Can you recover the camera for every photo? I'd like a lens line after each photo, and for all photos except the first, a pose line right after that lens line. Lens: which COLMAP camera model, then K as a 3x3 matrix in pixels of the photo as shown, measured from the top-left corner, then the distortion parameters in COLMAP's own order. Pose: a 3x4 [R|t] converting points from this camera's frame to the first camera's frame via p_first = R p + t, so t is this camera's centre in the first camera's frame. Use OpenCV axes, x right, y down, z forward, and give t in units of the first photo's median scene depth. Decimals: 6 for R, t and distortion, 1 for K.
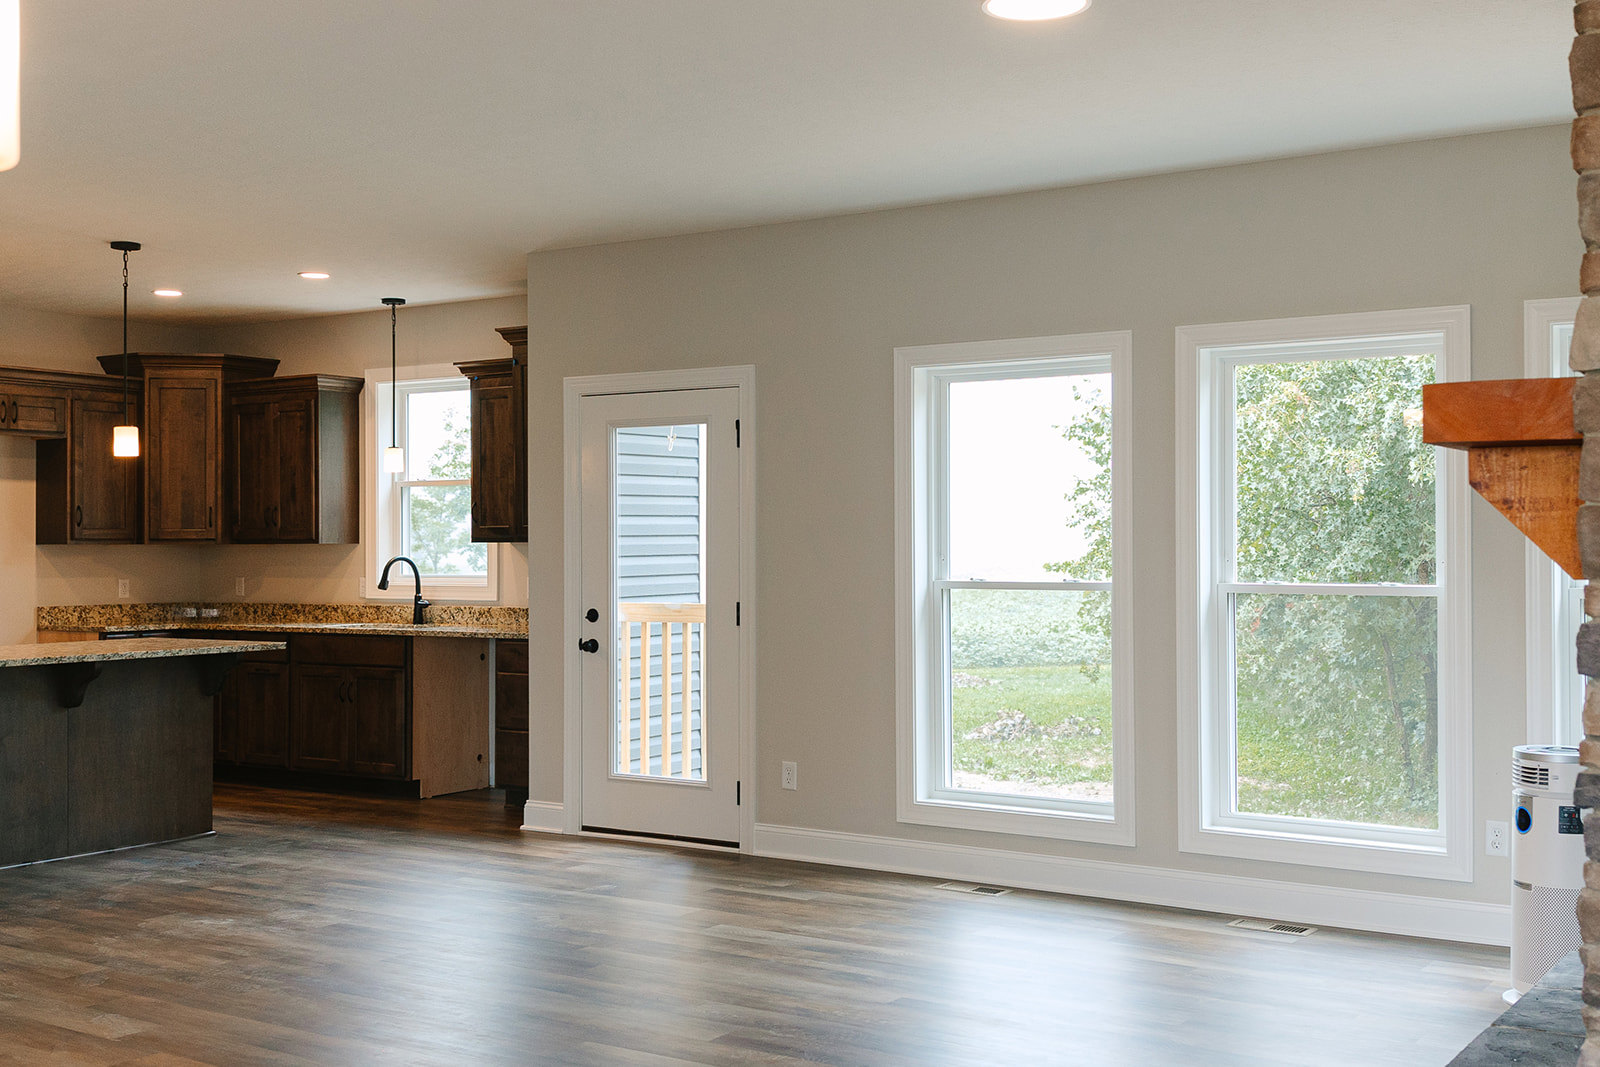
lens RADIAL K [[1828.0, 0, 780.5], [0, 1828.0, 530.1], [0, 0, 1]] dist [0.249957, -0.637974]
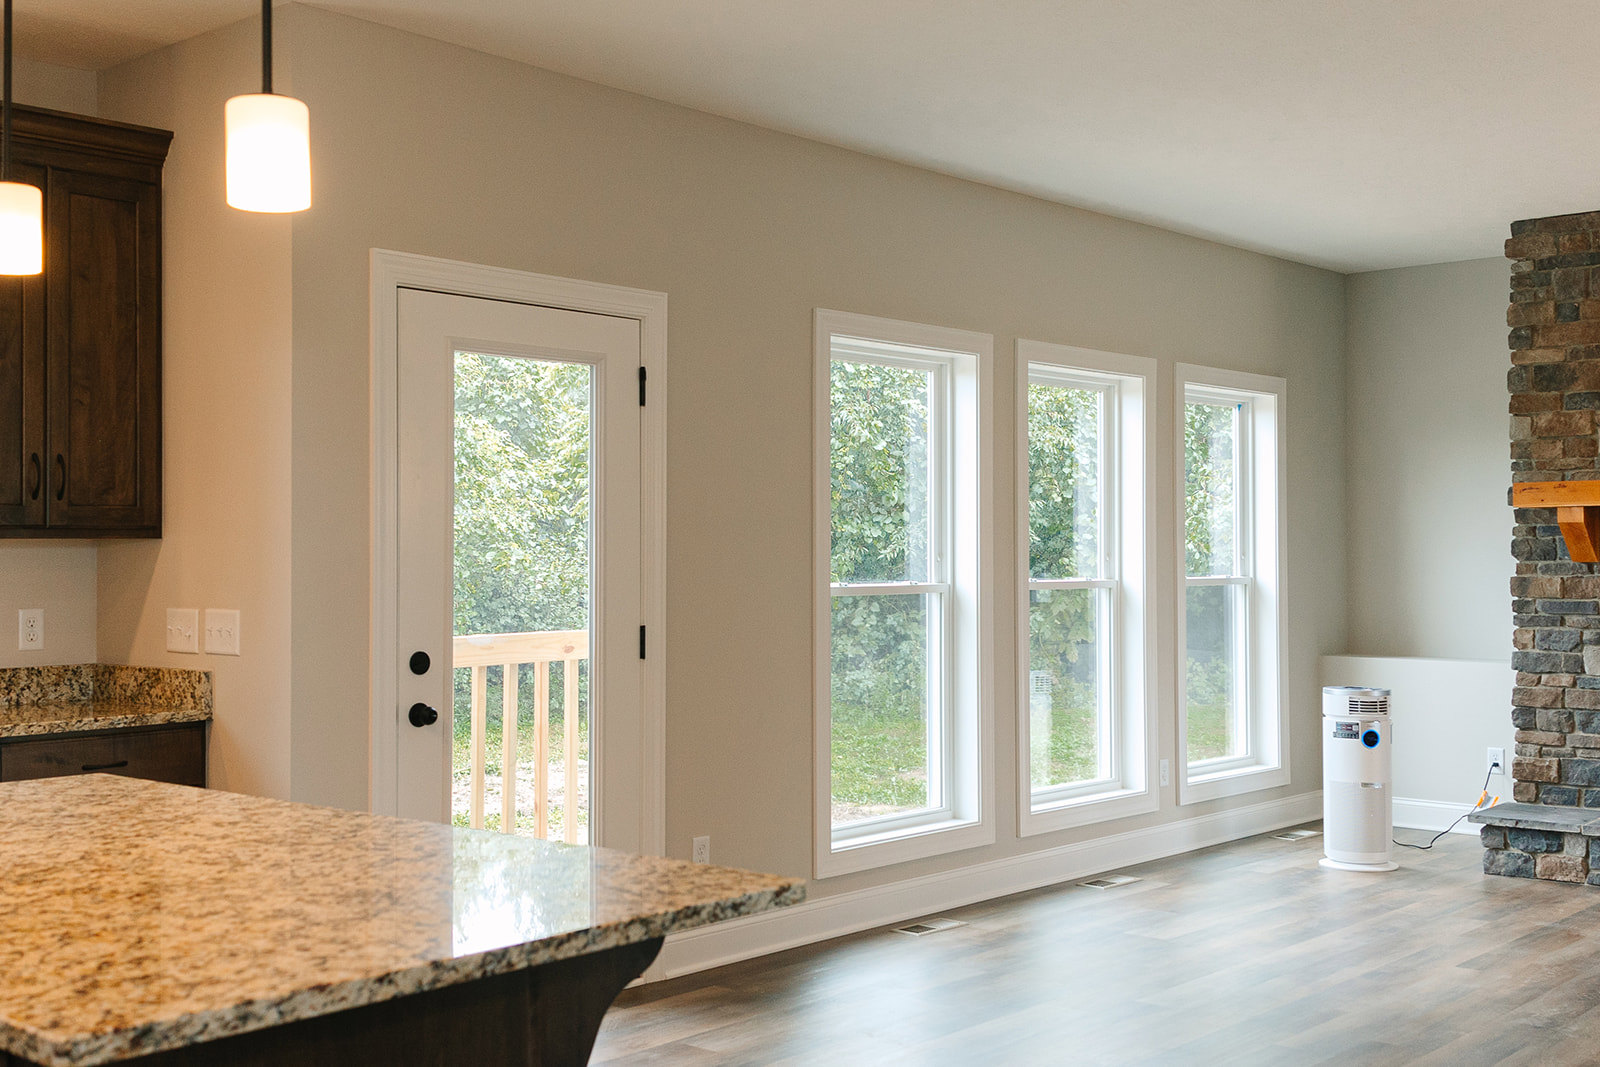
lens RADIAL K [[1843.4, 0, 780.1], [0, 1843.4, 526.9], [0, 0, 1]] dist [0.239076, -0.664957]
pose [[0.111723, 0.019453, 0.993549, -0.557092], [-0.001506, 0.999811, -0.019406, 0.011601], [-0.993738, 0.000672, 0.111731, 0.666742]]
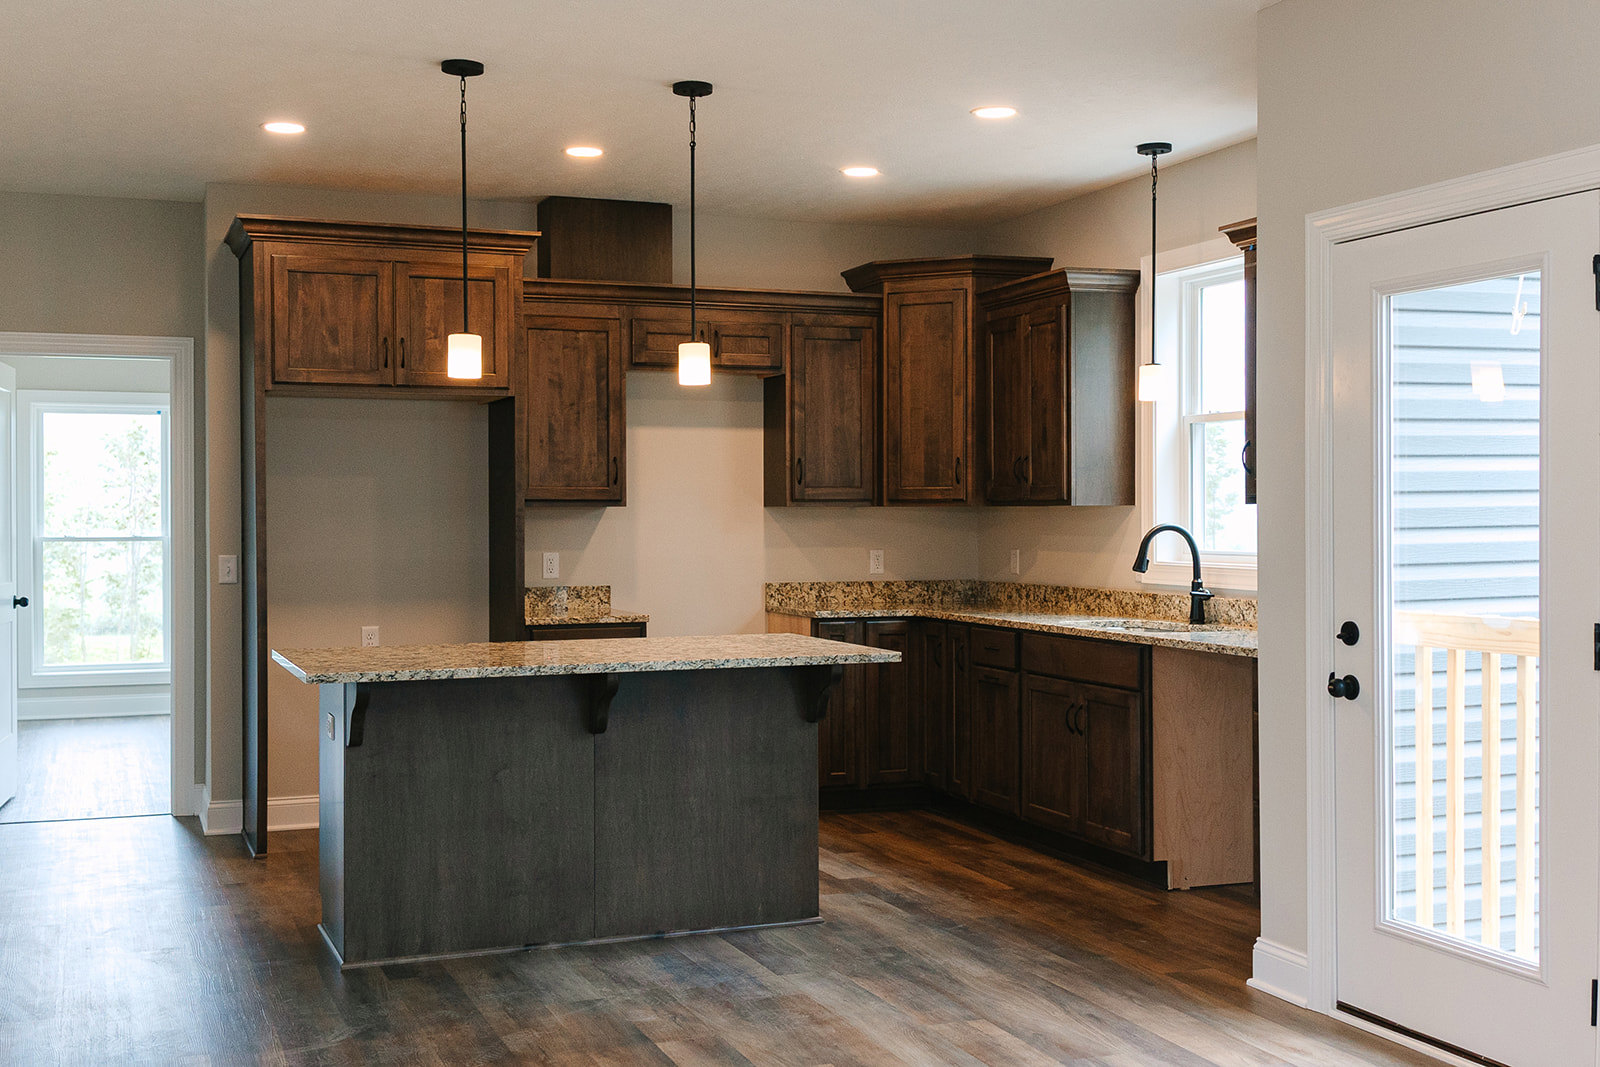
lens RADIAL K [[1843.4, 0, 780.1], [0, 1843.4, 526.9], [0, 0, 1]] dist [0.239076, -0.664957]
pose [[0.826458, 0.005525, -0.562971, 0.063006], [0.005691, 0.999819, 0.018166, 0.001881], [0.562969, -0.018217, 0.826277, 0.345567]]
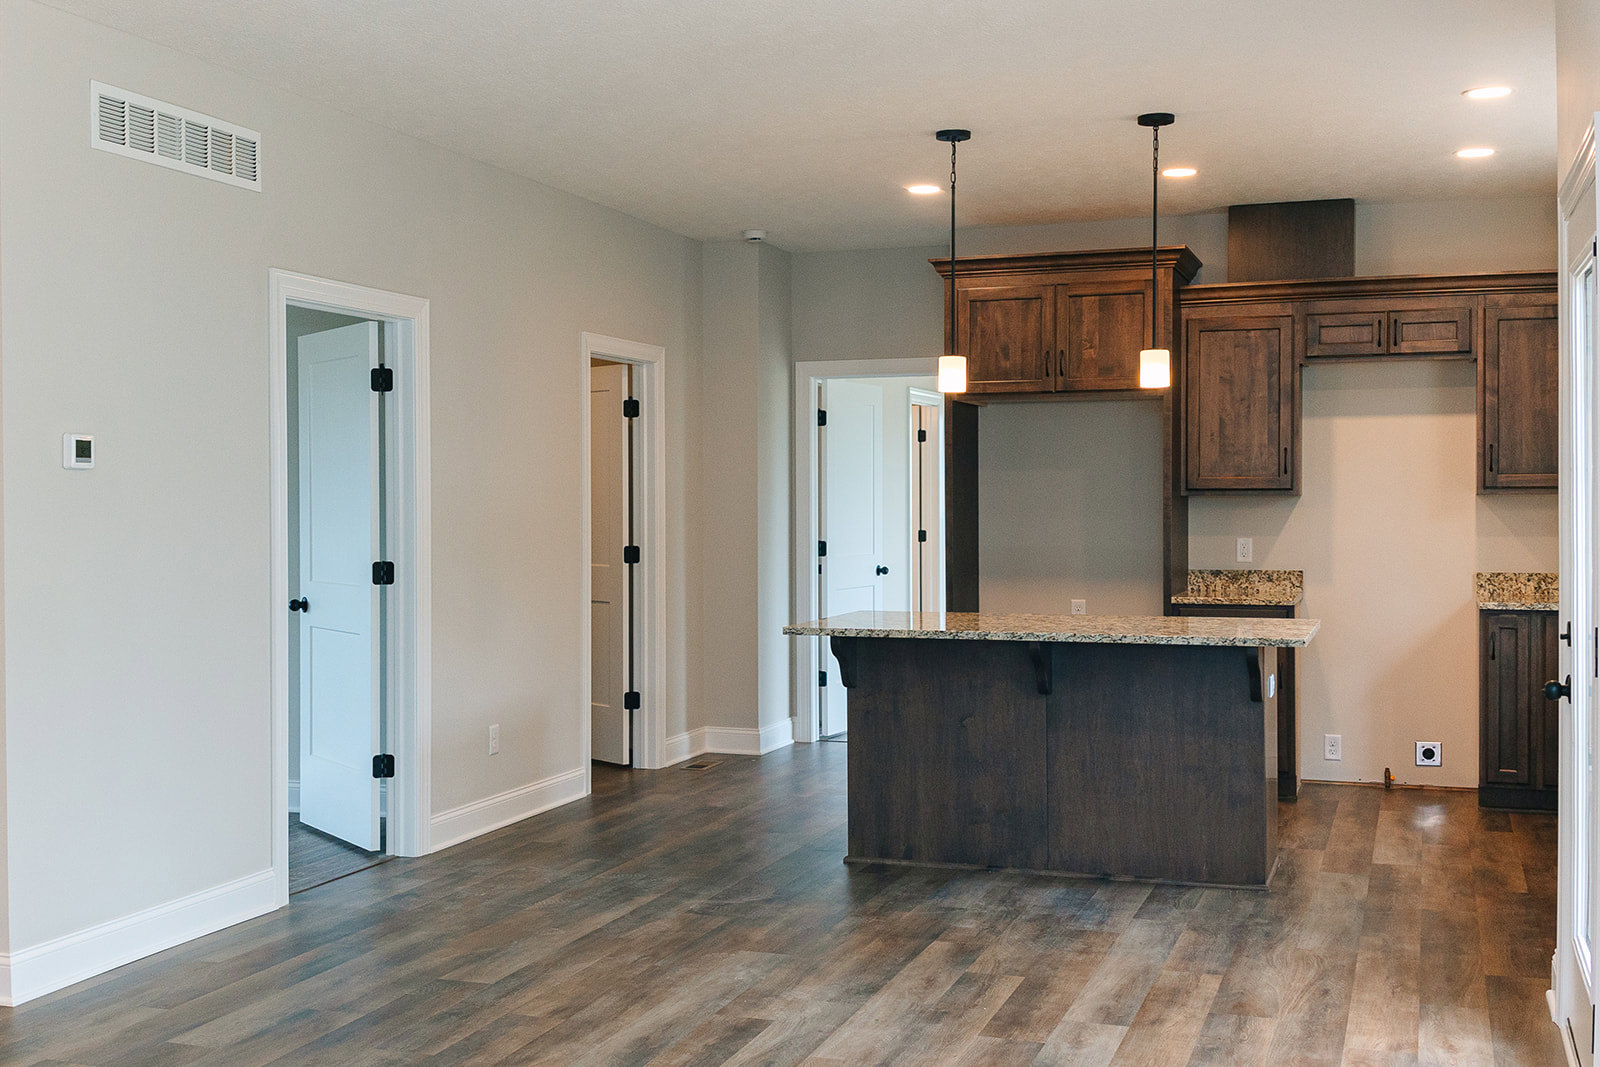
lens RADIAL K [[1828.0, 0, 780.5], [0, 1828.0, 530.1], [0, 0, 1]] dist [0.249957, -0.637974]
pose [[0.274388, 0.019741, -0.961416, 0.291799], [0.012259, 0.999636, 0.024025, 0.000196], [0.961541, -0.018378, 0.274046, 0.509004]]
